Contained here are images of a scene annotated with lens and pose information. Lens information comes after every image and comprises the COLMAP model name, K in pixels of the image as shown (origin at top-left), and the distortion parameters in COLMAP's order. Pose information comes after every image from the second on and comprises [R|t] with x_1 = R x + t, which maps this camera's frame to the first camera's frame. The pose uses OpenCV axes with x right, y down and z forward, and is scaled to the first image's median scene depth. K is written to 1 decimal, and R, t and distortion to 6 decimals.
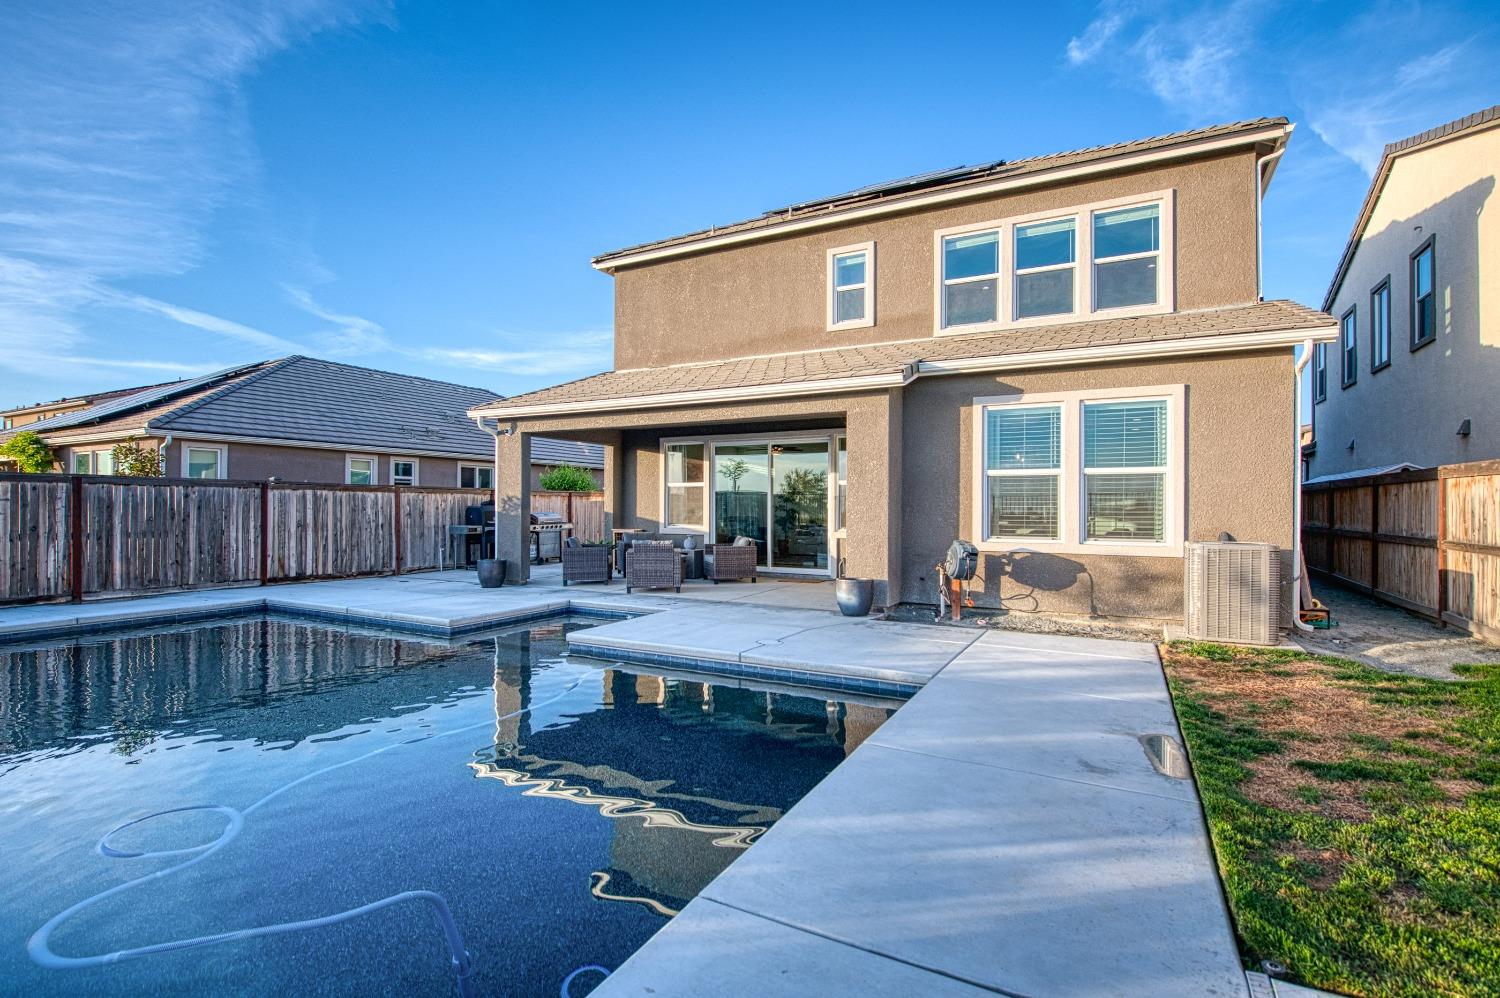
lens RADIAL K [[695.1, 0, 750.0], [0, 695.1, 499.0], [0, 0, 1]] dist [-0.013852, -0.000438]
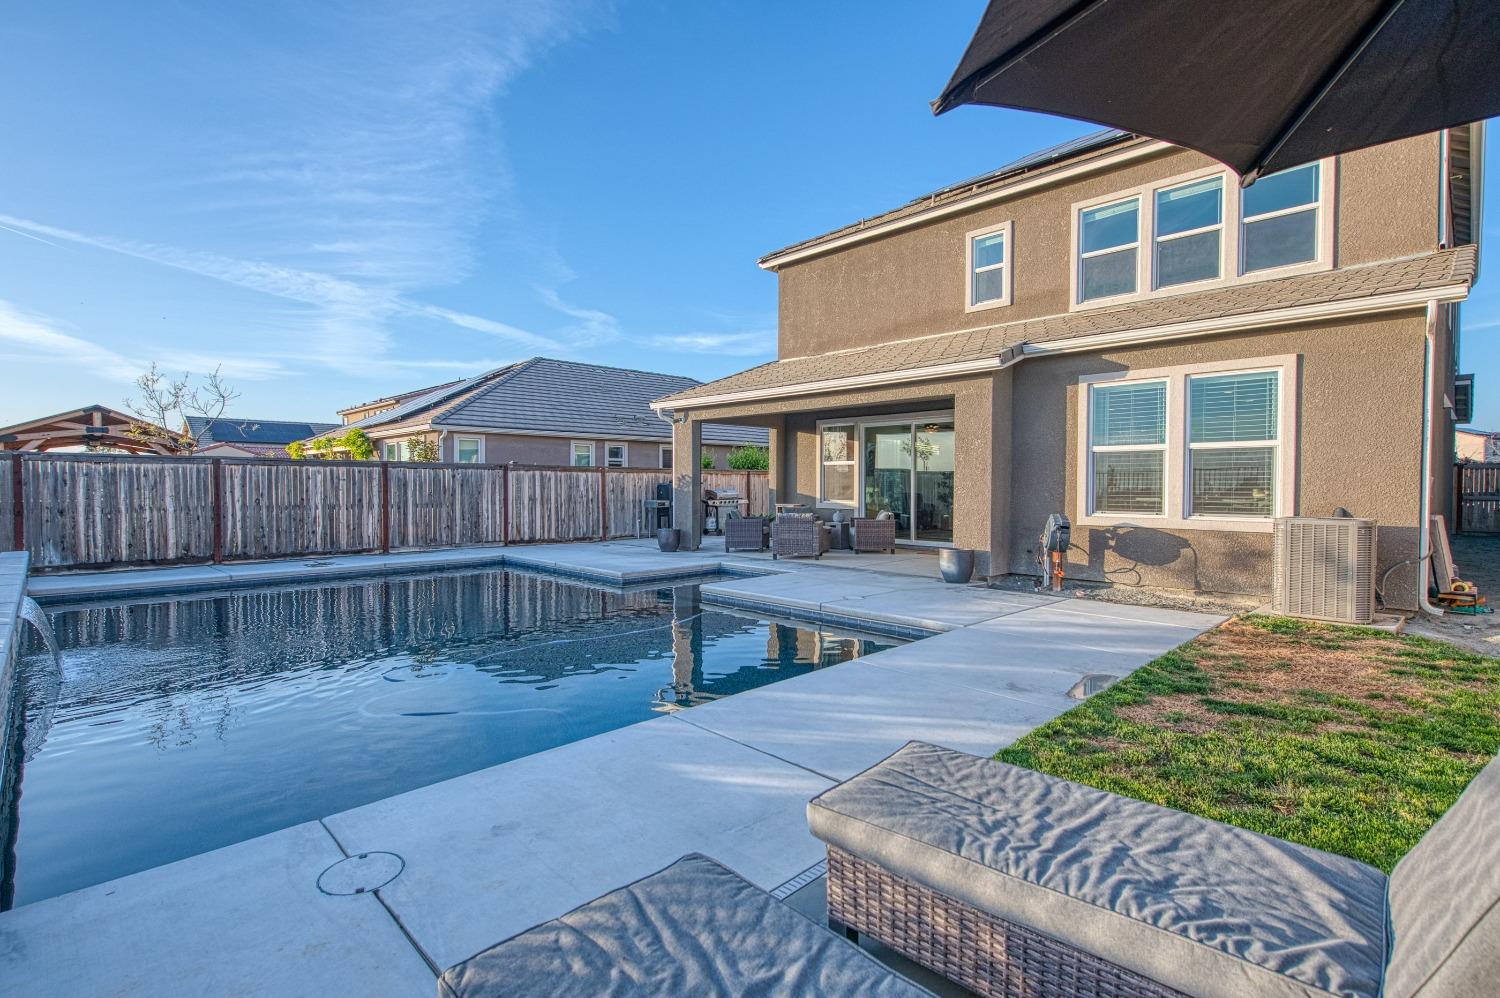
lens RADIAL K [[715.9, 0, 750.0], [0, 715.9, 499.0], [0, 0, 1]] dist [-0.000850, 0.000082]
pose [[0.950840, 0.003901, -0.309657, 0.145370], [0.005706, 0.999530, 0.030112, 0.000776], [0.309629, -0.030399, 0.950371, -0.126222]]
